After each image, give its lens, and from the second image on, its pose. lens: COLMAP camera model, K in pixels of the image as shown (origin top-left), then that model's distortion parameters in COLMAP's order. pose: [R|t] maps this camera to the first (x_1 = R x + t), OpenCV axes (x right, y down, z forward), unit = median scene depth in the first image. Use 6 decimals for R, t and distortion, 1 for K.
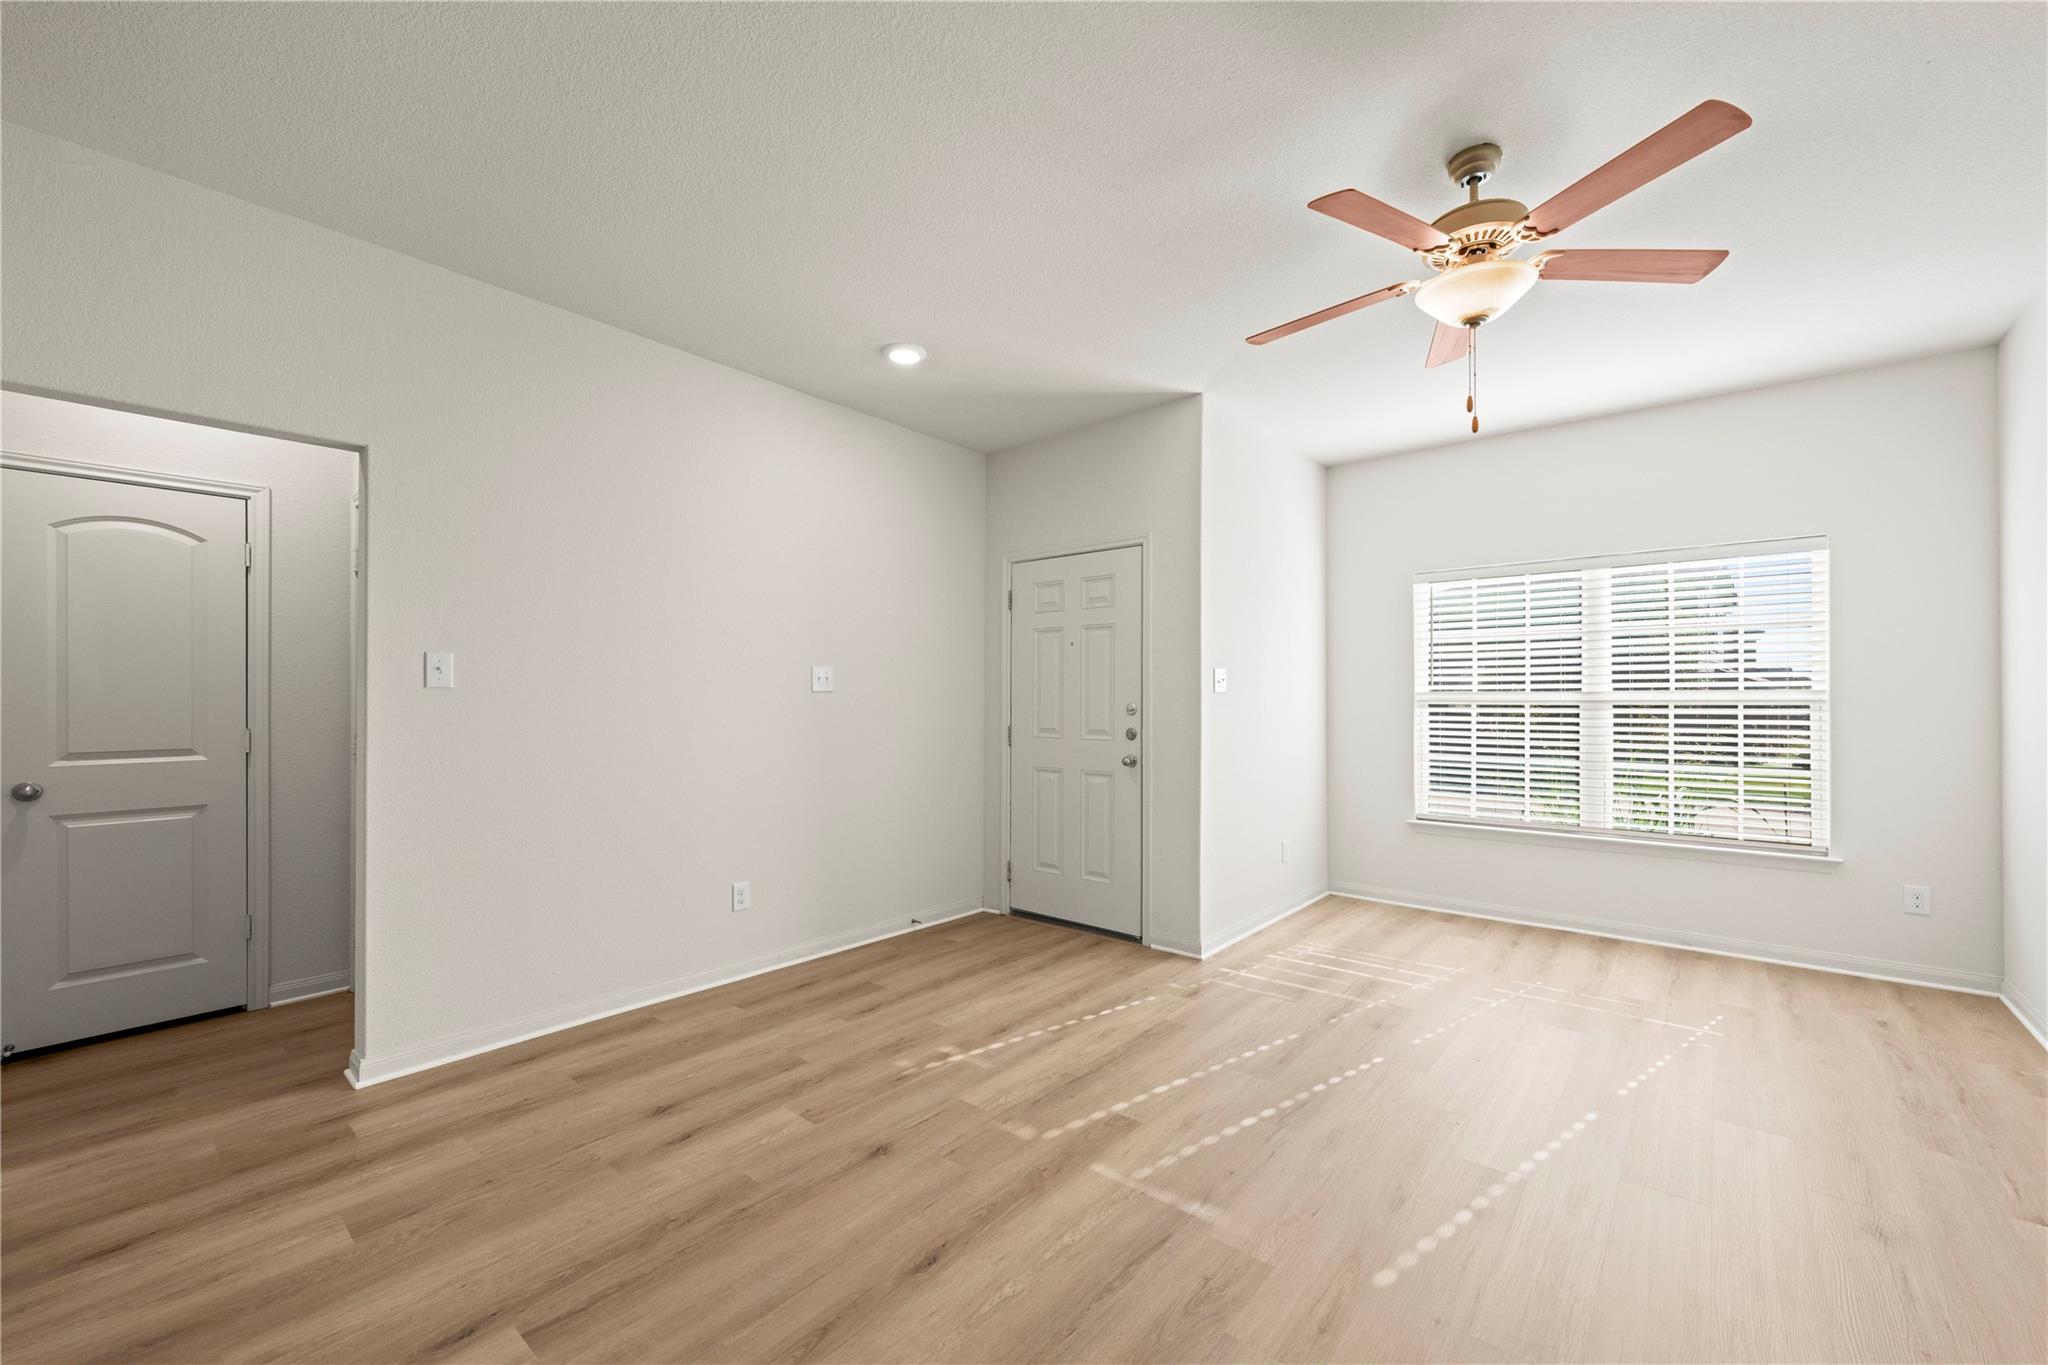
lens RADIAL K [[810.0, 0, 1034.6], [0, 810.0, 694.4], [0, 0, 1]] dist [-0.000381, -0.000026]
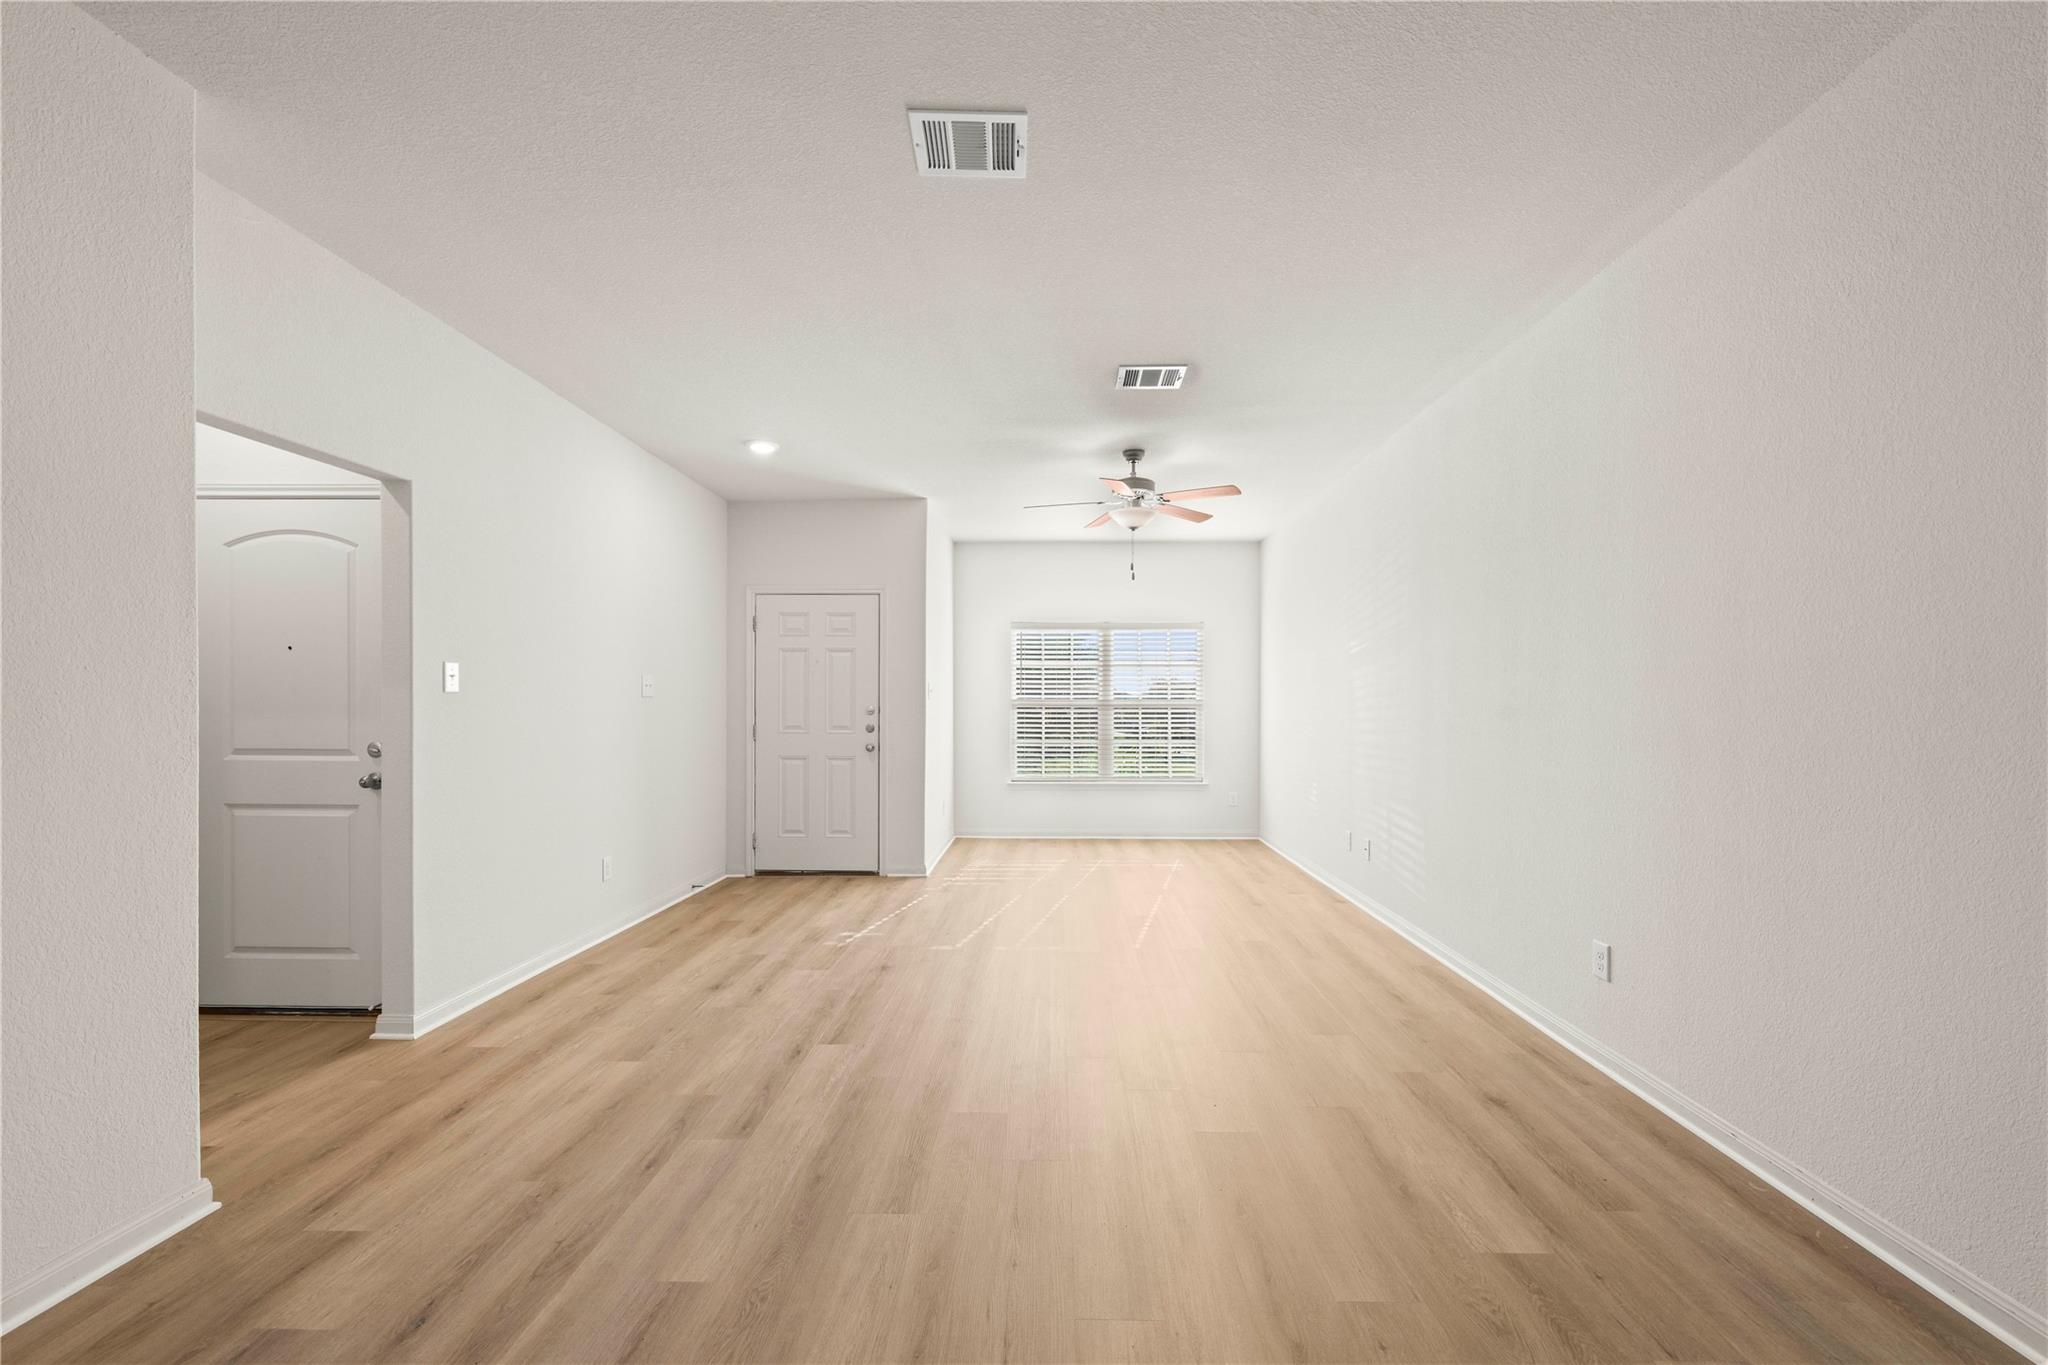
lens RADIAL K [[817.9, 0, 1040.4], [0, 817.9, 705.8], [0, 0, 1]] dist [-0.000737, -0.000121]
pose [[0.779826, 0.000054, 0.625997, -0.681441], [-0.005951, 0.999955, 0.007328, -0.002795], [-0.625968, -0.009440, 0.779791, -0.367560]]
